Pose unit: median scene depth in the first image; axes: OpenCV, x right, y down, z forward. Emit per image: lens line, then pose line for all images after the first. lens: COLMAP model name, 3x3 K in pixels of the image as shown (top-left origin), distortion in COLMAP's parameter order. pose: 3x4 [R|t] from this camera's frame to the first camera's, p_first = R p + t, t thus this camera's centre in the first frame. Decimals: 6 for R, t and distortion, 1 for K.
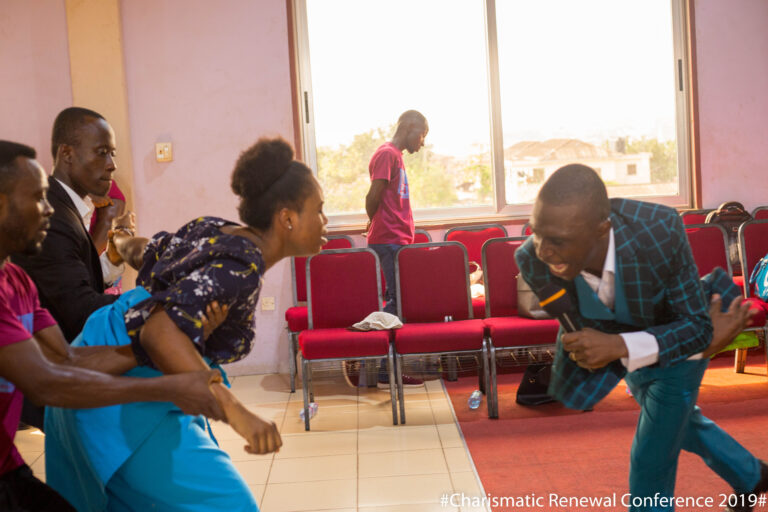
lens RADIAL K [[1166.1, 0, 381.3], [0, 1166.1, 257.1], [0, 0, 1]] dist [-0.102229, 0.000000]
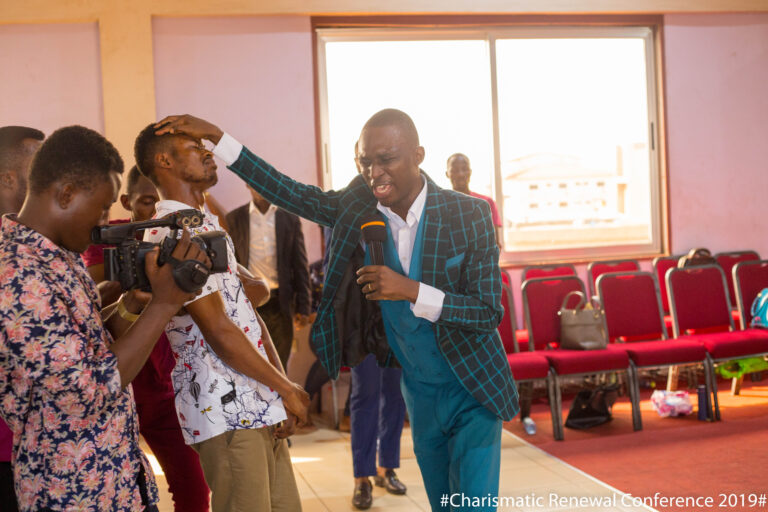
lens RADIAL K [[1166.1, 0, 385.7], [0, 1166.1, 262.2], [0, 0, 1]] dist [-0.102229, 0.000000]
pose [[0.969633, -0.001157, 0.244563, -0.295592], [0.014324, 0.998541, -0.052069, 0.022539], [-0.244146, 0.053991, 0.968234, -0.027794]]
